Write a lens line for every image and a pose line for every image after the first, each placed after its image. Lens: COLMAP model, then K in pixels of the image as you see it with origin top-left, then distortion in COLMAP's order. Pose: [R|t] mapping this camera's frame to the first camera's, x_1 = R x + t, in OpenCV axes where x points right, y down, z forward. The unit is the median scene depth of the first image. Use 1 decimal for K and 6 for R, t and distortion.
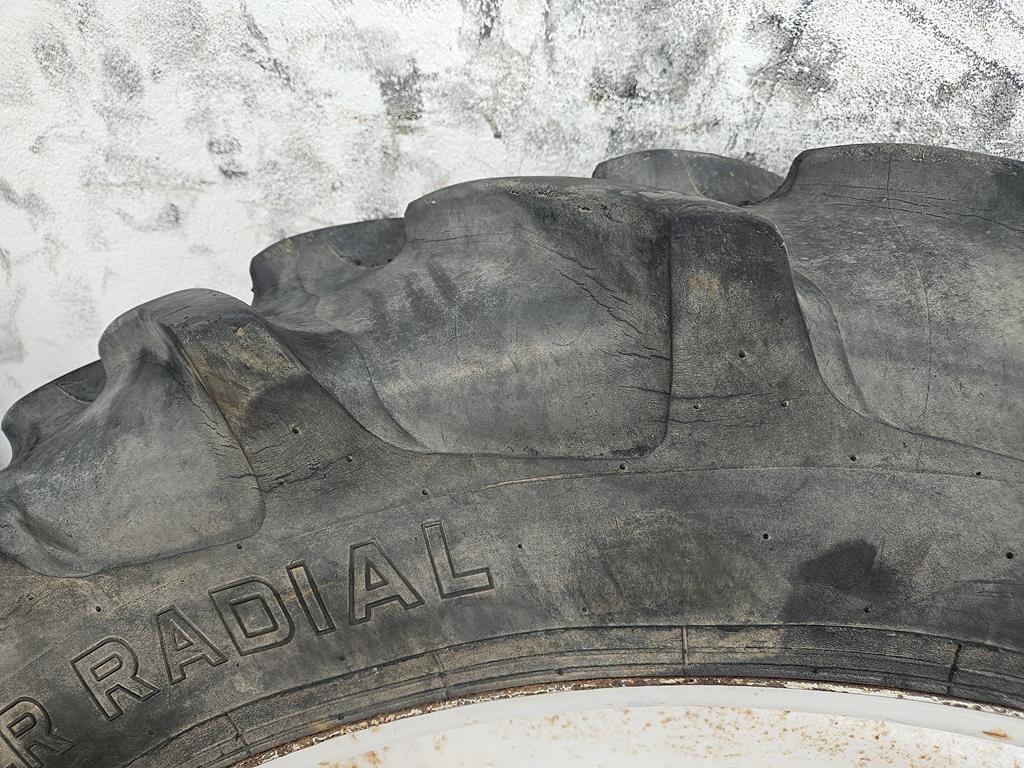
lens RADIAL K [[696.5, 0, 514.3], [0, 696.5, 384.6], [0, 0, 1]] dist [0.028576, -0.002122]
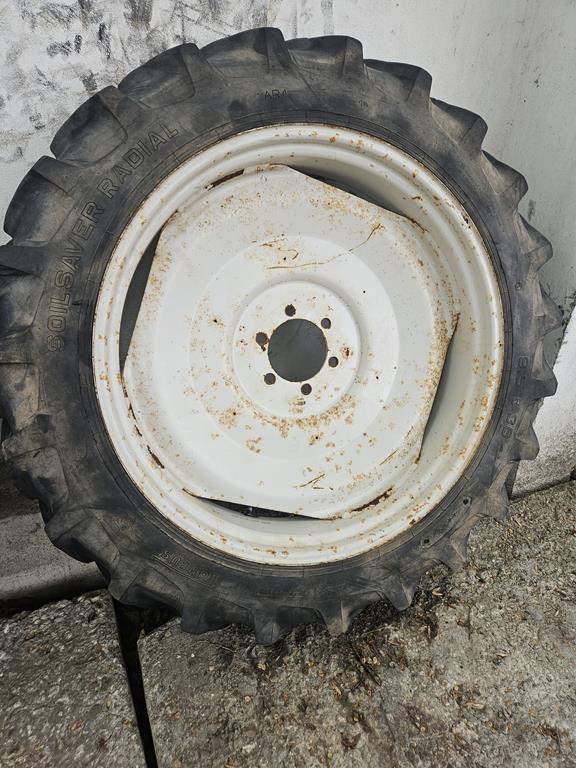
lens RADIAL K [[522.4, 0, 286.2], [0, 522.4, 380.3], [0, 0, 1]] dist [0.028576, -0.002122]
pose [[0.837673, -0.414381, 0.355799, -0.979432], [0.452765, 0.891189, -0.028041, 1.560288], [-0.305465, 0.184582, 0.934142, -1.624508]]
